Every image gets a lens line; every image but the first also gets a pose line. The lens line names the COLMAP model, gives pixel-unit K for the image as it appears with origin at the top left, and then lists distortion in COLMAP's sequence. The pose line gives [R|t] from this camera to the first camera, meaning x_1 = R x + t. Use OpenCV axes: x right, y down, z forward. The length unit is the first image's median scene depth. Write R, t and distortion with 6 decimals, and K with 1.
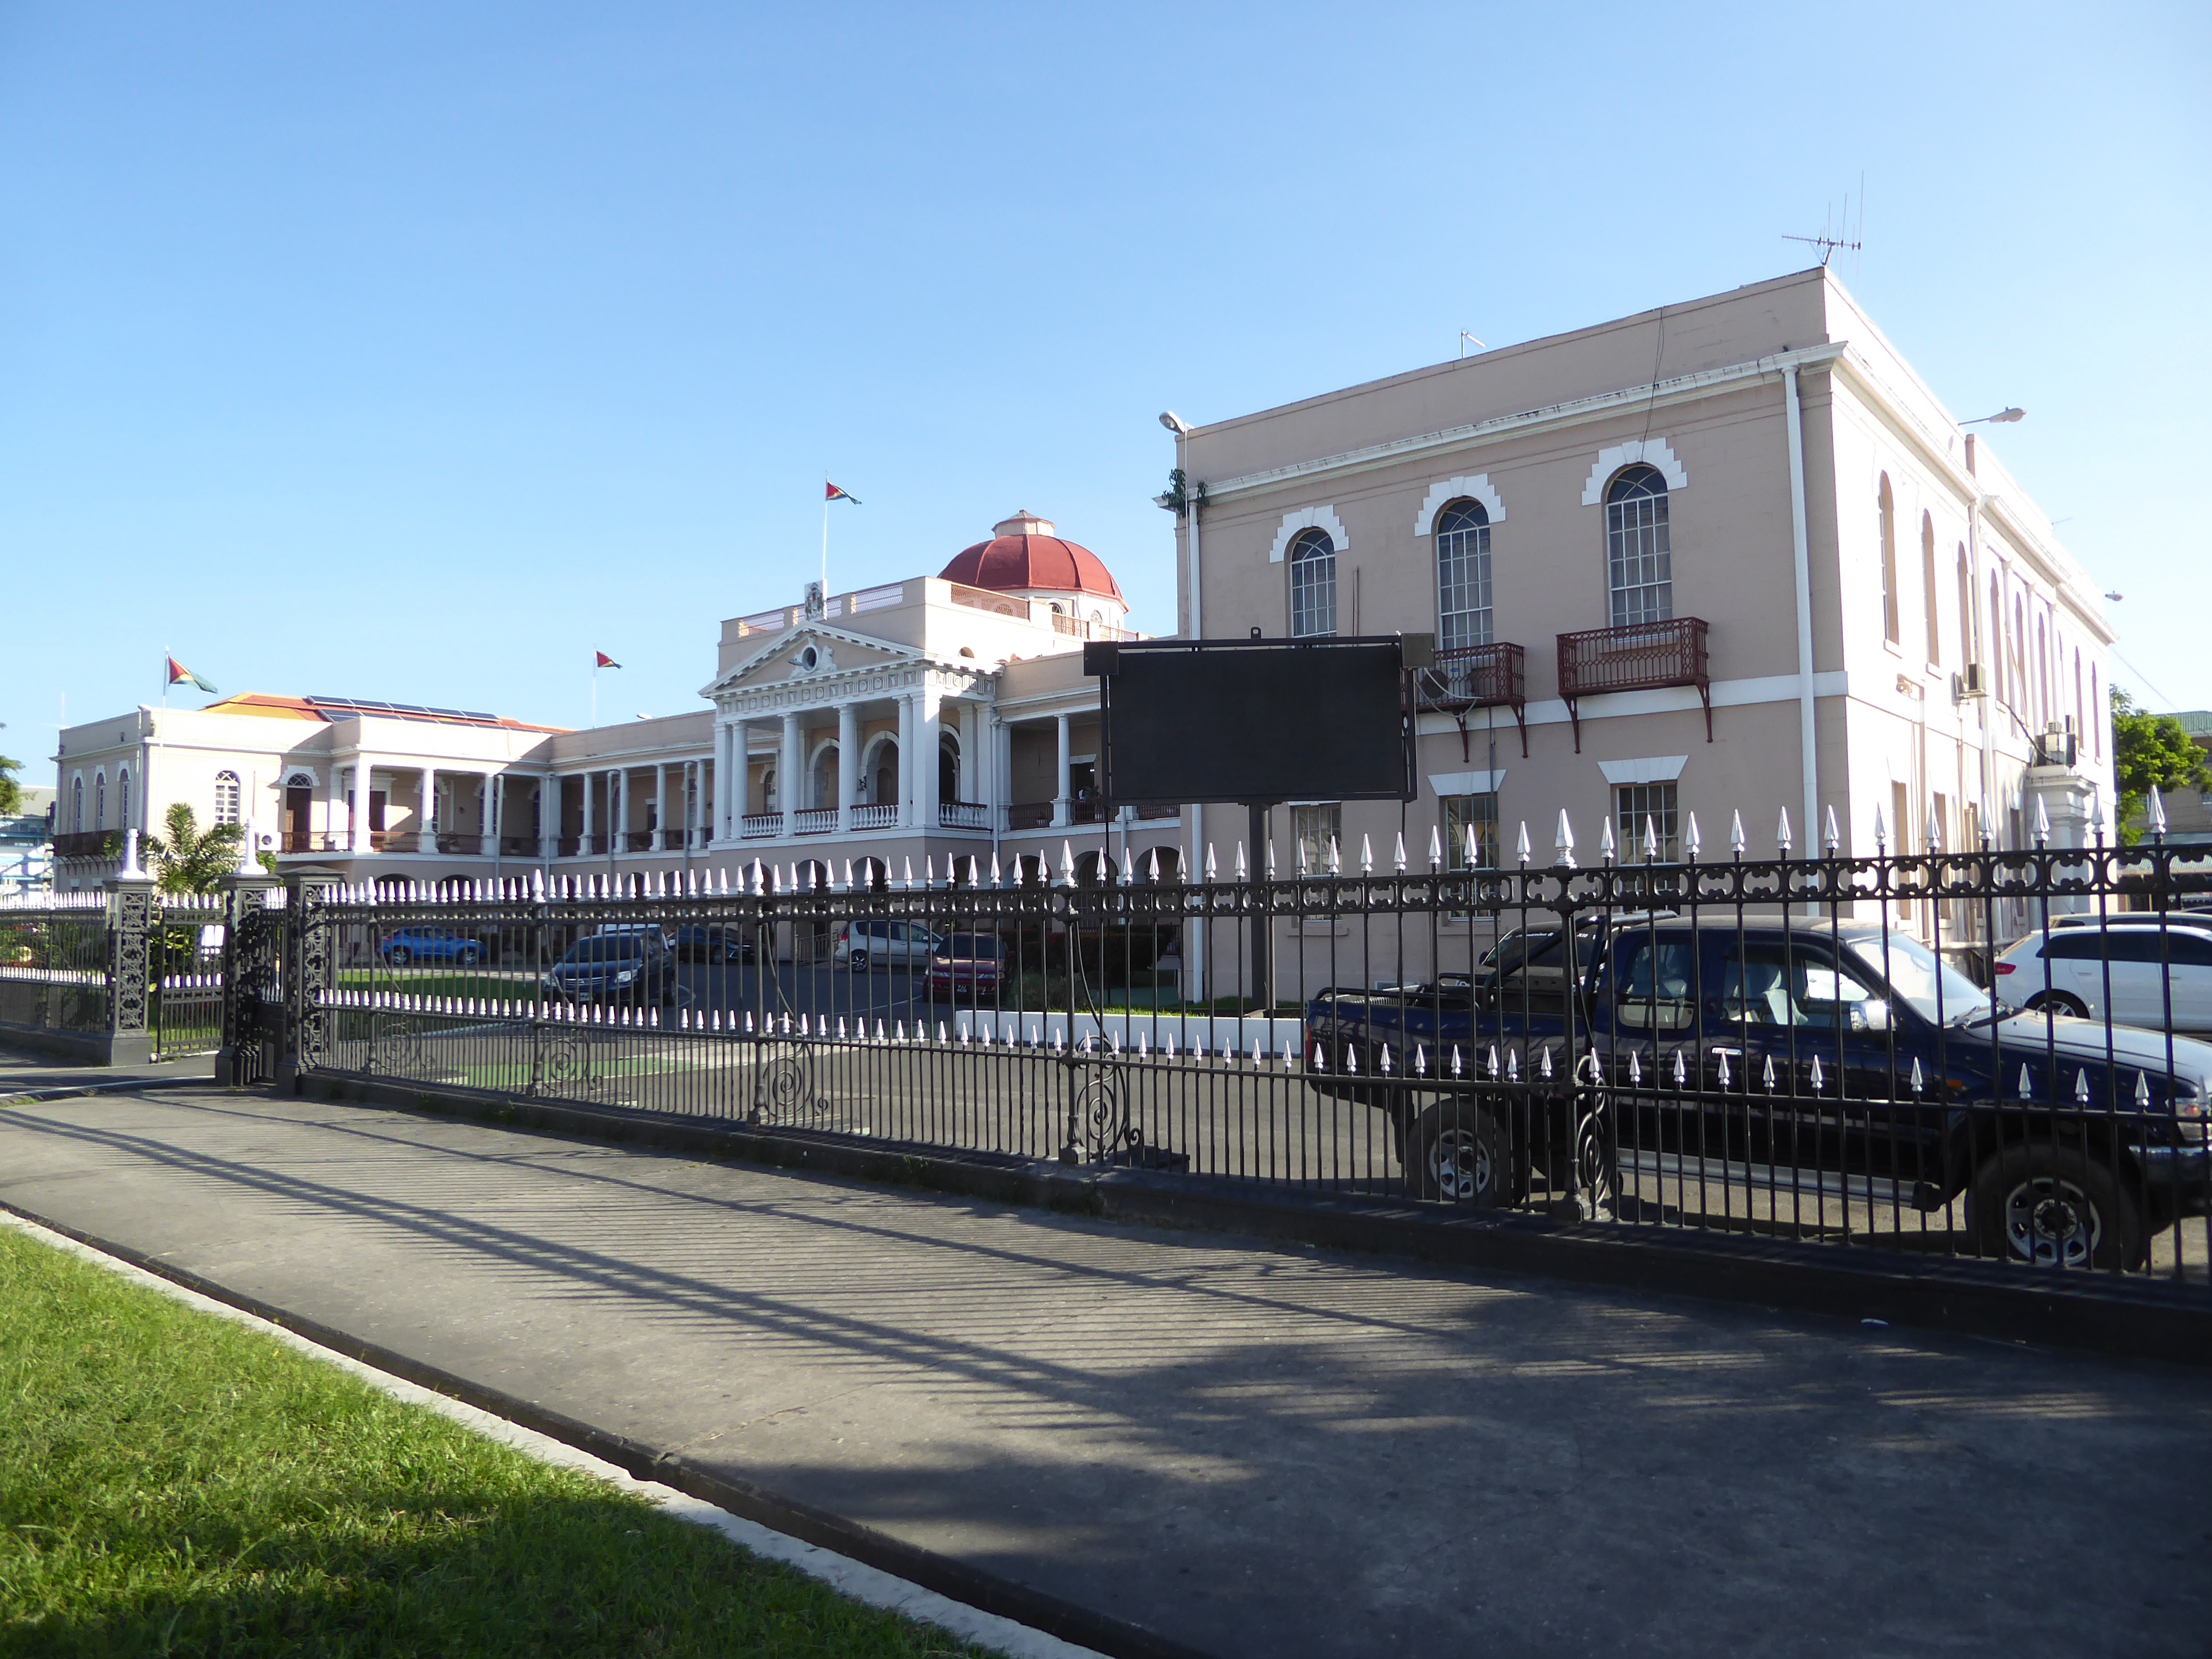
lens RADIAL K [[1538.7, 0, 1106.0], [0, 1538.7, 829.5], [0, 0, 1]] dist [-0.001261, -0.000168]
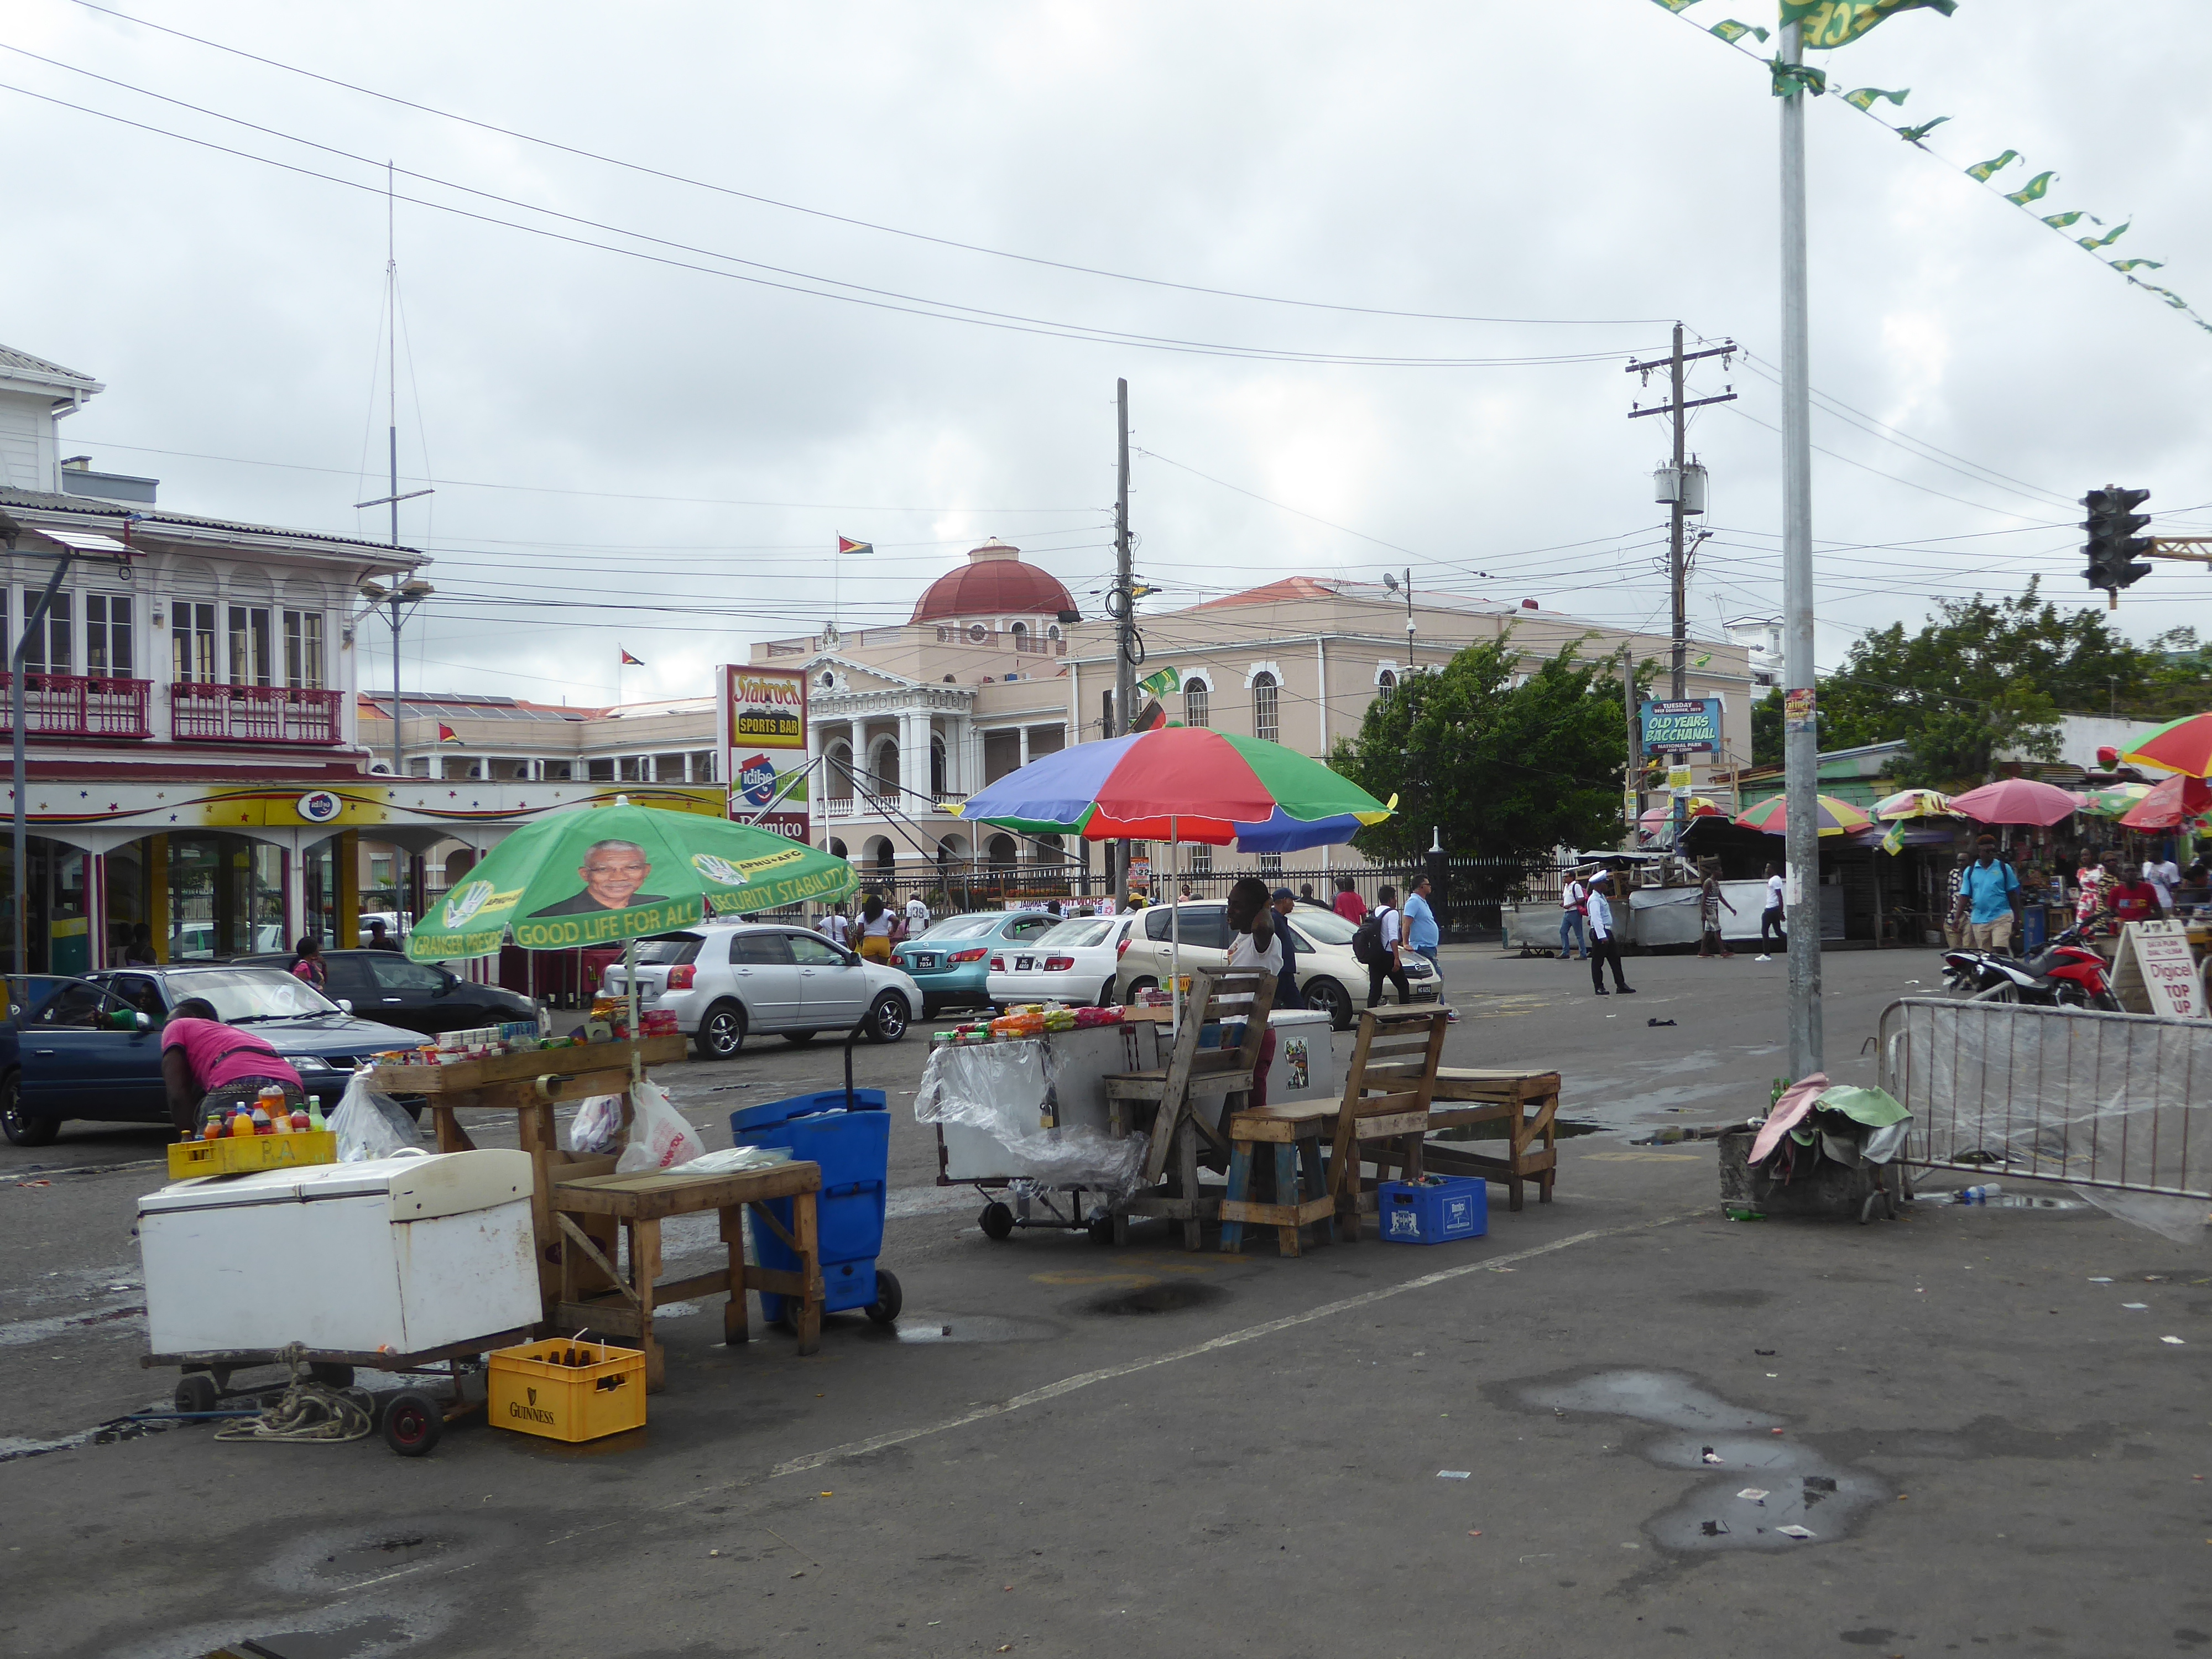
lens RADIAL K [[2471.8, 0, 1106.0], [0, 2471.8, 829.5], [0, 0, 1]] dist [0.002455, 0.000705]
pose [[0.999560, -0.020508, -0.021437, 0.083202], [0.021493, 0.998676, 0.046738, -0.079721], [0.020450, -0.047179, 0.998677, -1.085076]]
